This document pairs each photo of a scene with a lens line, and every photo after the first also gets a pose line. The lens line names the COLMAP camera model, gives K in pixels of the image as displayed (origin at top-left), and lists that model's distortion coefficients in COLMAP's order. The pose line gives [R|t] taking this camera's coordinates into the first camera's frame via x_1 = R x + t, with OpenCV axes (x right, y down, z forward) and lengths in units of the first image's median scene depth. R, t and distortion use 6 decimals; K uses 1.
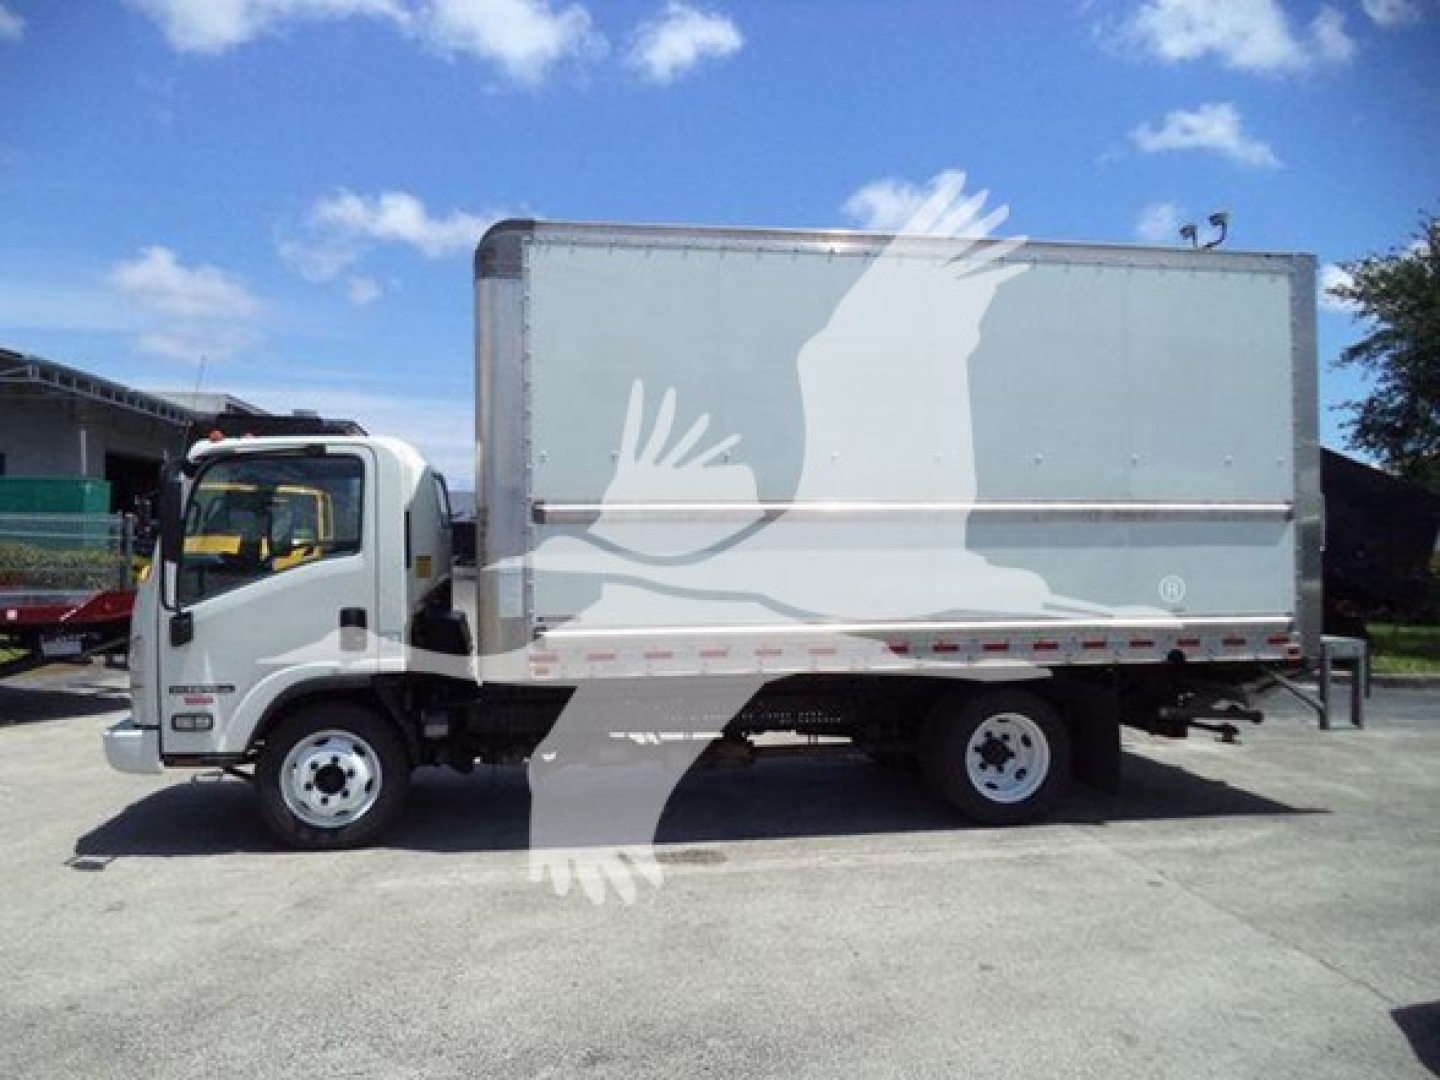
lens RADIAL K [[1145.2, 0, 720.0], [0, 1145.2, 540.0], [0, 0, 1]] dist [-0.004231, -0.052211]
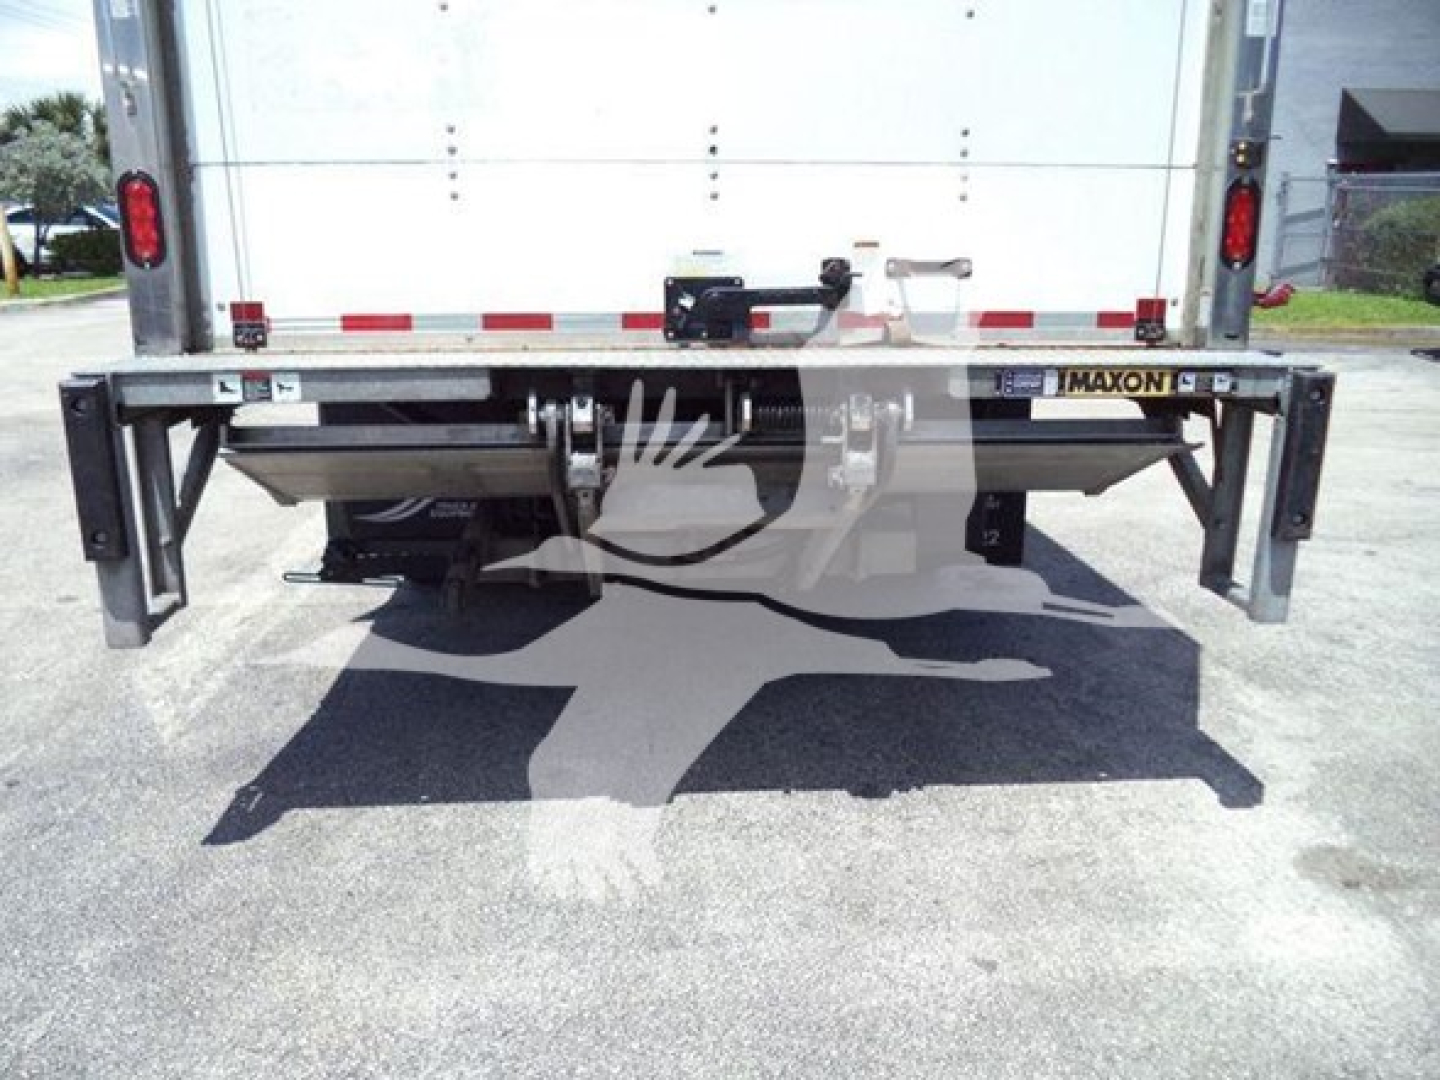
lens RADIAL K [[1159.5, 0, 741.6], [0, 1159.5, 534.9], [0, 0, 1]] dist [-0.008079, -0.007489]
pose [[-0.076386, 0.253753, -0.964248, 0.957270], [0.008898, 0.967209, 0.253827, 0.059229], [0.997039, 0.010808, -0.076139, 1.333175]]
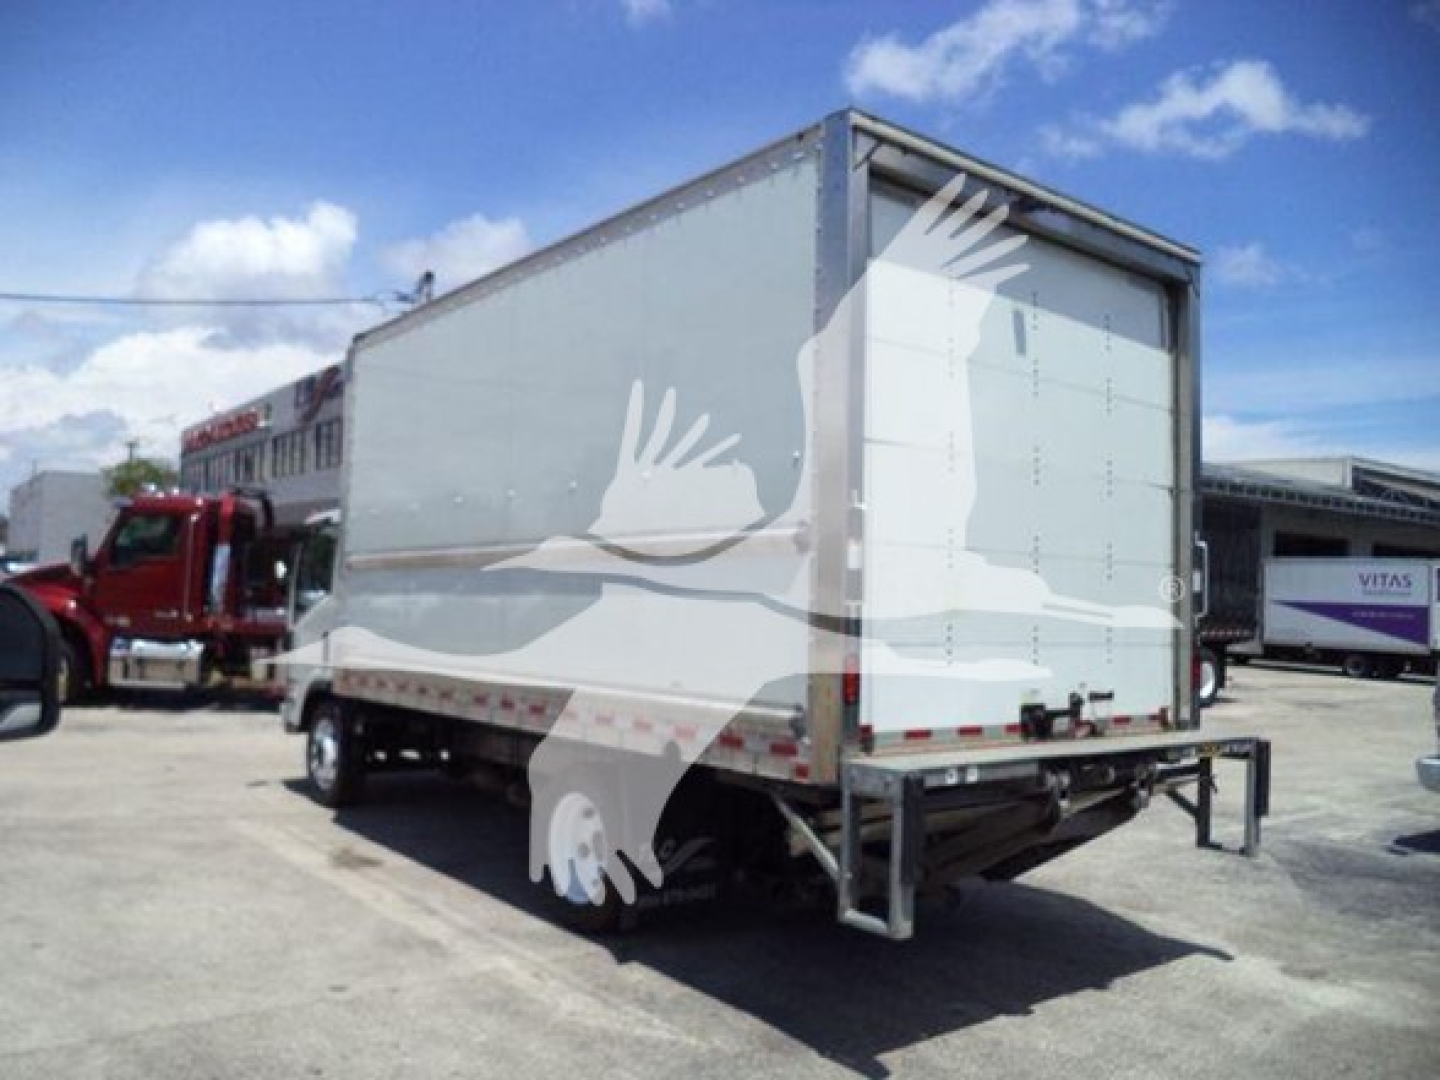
lens RADIAL K [[1145.2, 0, 720.0], [0, 1145.2, 540.0], [0, 0, 1]] dist [-0.004231, -0.052211]
pose [[0.490075, -0.033916, -0.871020, 1.111338], [-0.020763, 0.998505, -0.050562, 0.008068], [0.871433, 0.042864, 0.488639, 0.725333]]
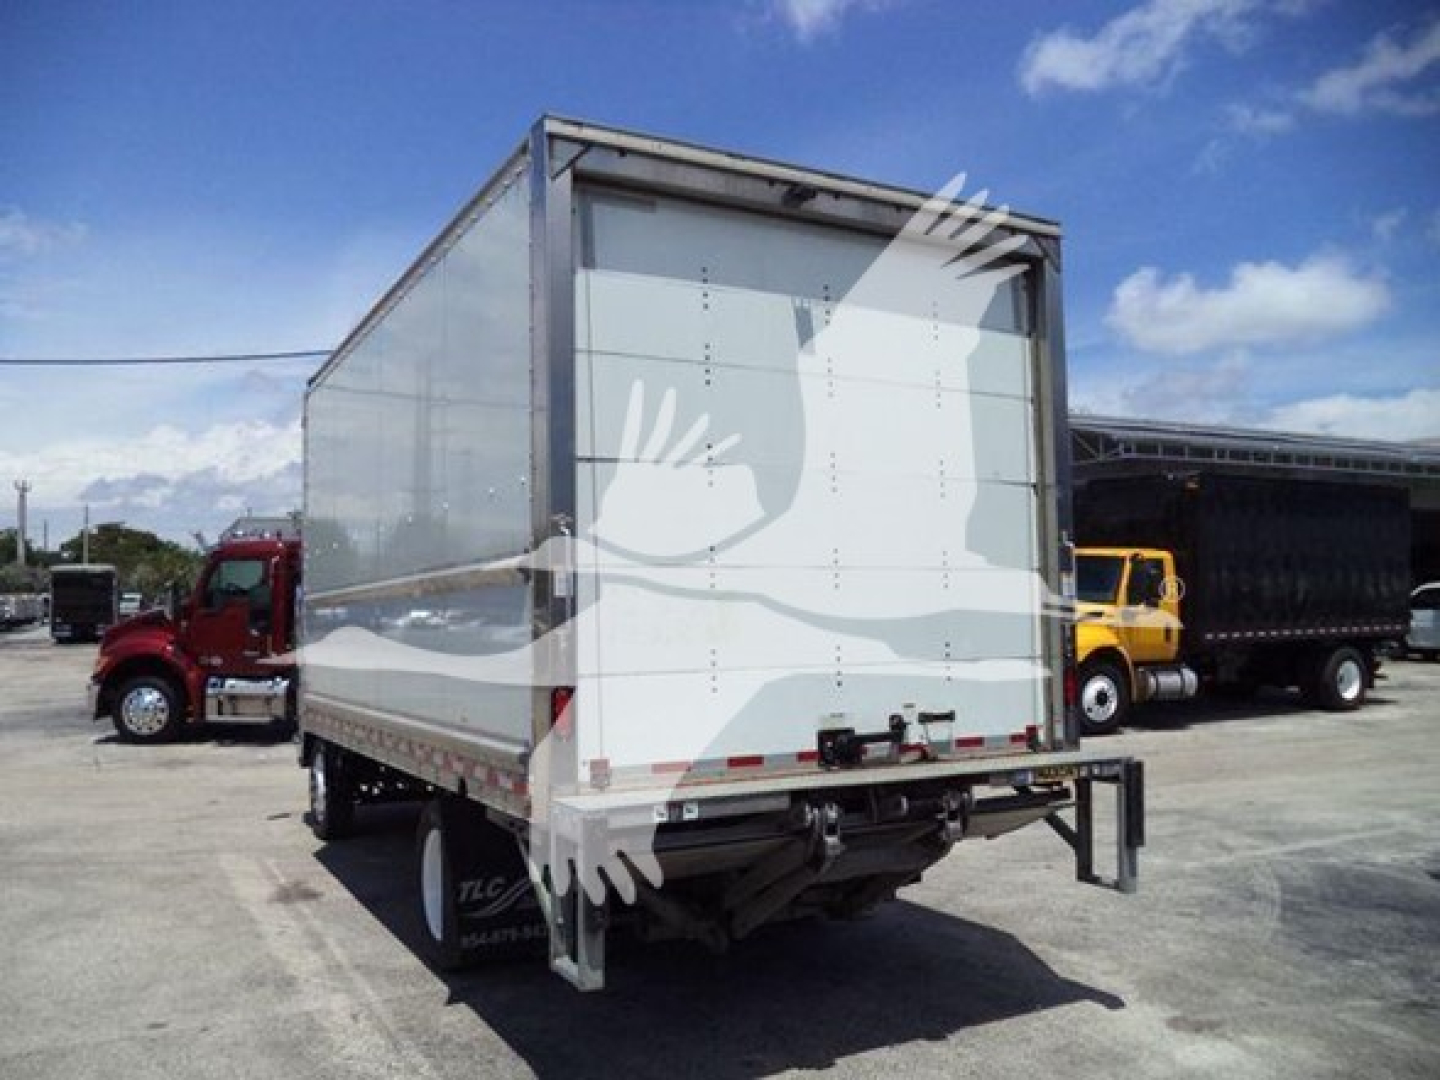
lens RADIAL K [[1146.5, 0, 733.9], [0, 1146.5, 537.0], [0, 0, 1]] dist [-0.020467, -0.014045]
pose [[0.346395, -0.069754, -0.935492, 1.192694], [0.022250, 0.997562, -0.066144, 0.001582], [0.937825, 0.002097, 0.347103, 0.981934]]
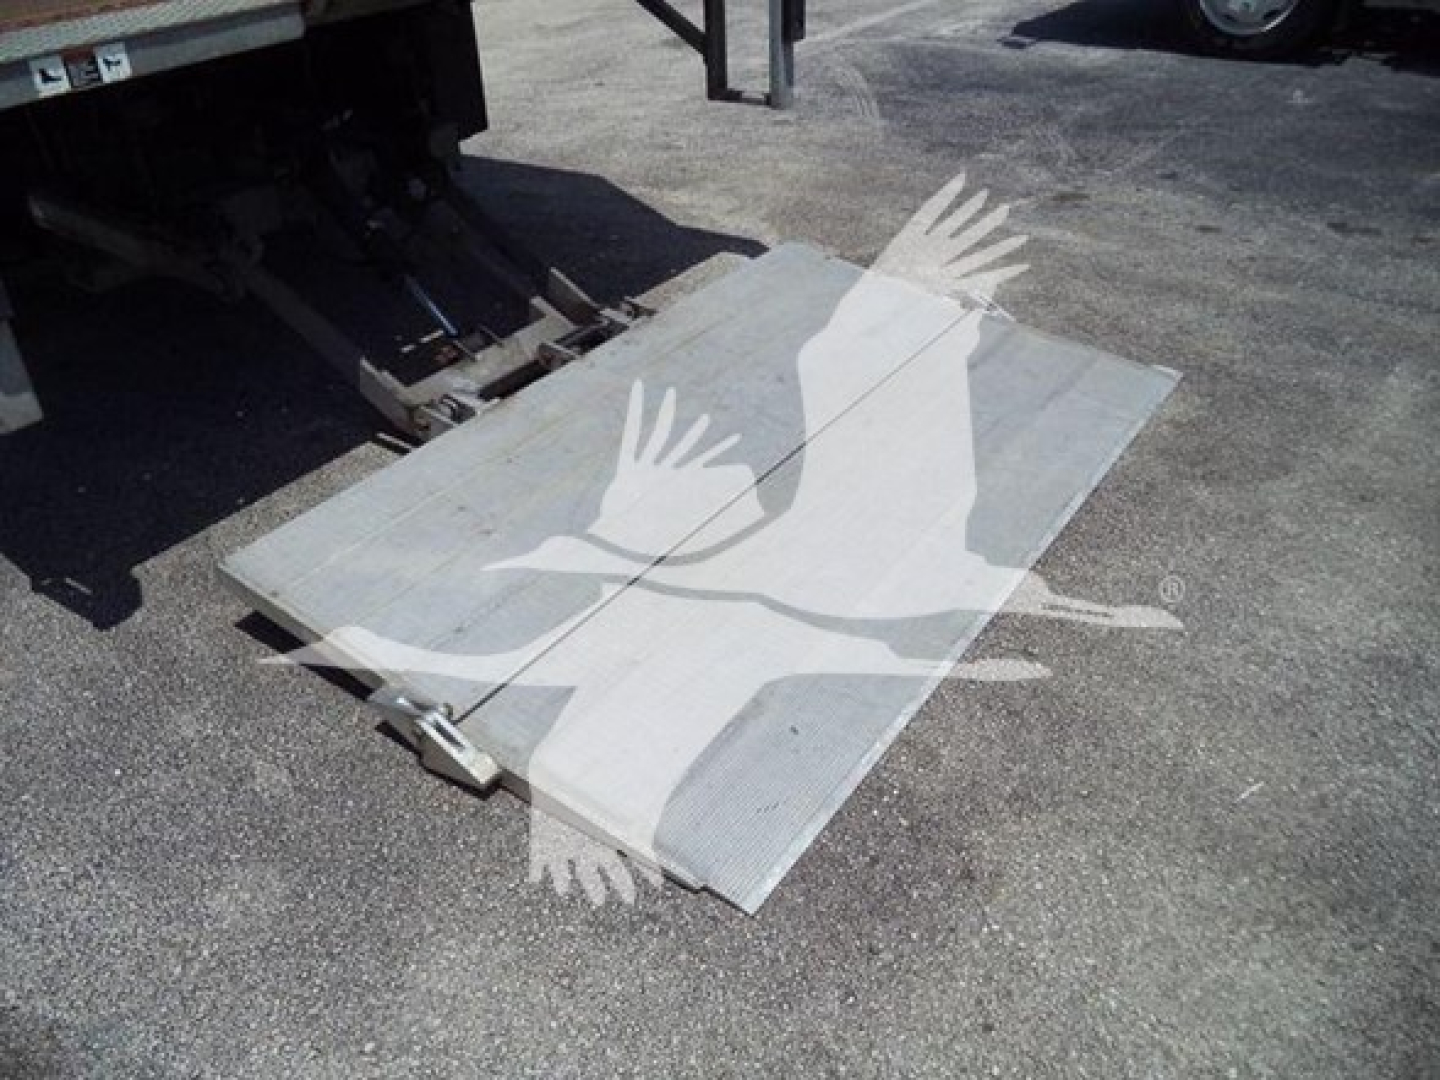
lens RADIAL K [[1137.3, 0, 720.0], [0, 1137.3, 540.0], [0, 0, 1]] dist [-0.010175, -0.002024]
pose [[0.715825, 0.369661, -0.592407, 0.951155], [0.049036, 0.819675, 0.570727, 0.045485], [0.696556, -0.437589, 0.568617, 1.055847]]
